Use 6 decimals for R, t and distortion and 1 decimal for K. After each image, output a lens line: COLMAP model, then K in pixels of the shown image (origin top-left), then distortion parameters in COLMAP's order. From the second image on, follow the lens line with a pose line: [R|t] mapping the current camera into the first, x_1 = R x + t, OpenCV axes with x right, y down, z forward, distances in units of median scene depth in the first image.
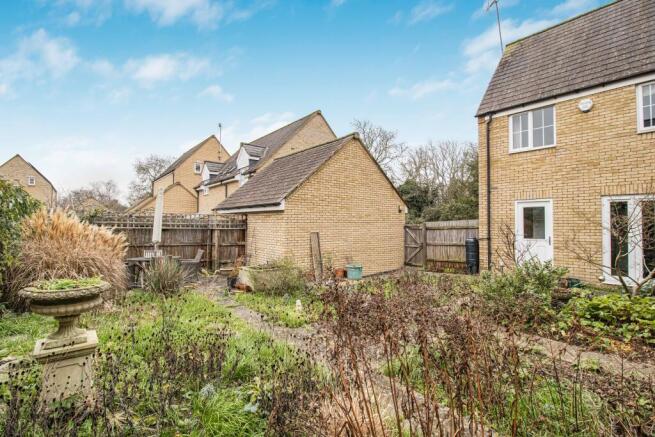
lens RADIAL K [[306.6, 0, 327.3], [0, 306.6, 218.2], [0, 0, 1]] dist [-0.004960, -0.001076]
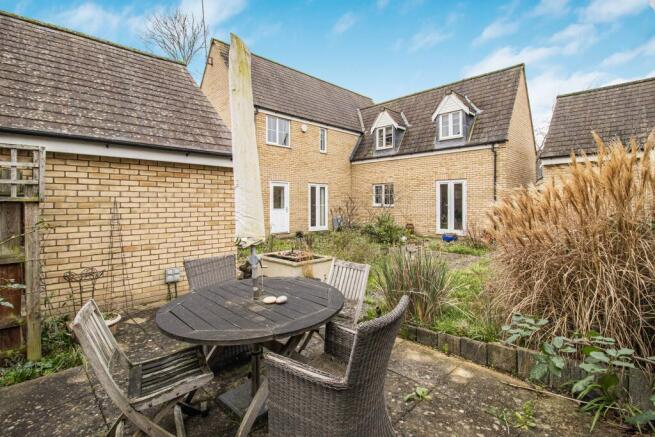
lens RADIAL K [[306.6, 0, 330.6], [0, 306.6, 207.0], [0, 0, 1]] dist [-0.004960, -0.001076]
pose [[-0.094866, -0.014034, 0.995391, -0.785076], [-0.013650, 0.999825, 0.012795, 0.038716], [-0.995396, -0.012373, -0.095041, 0.909485]]
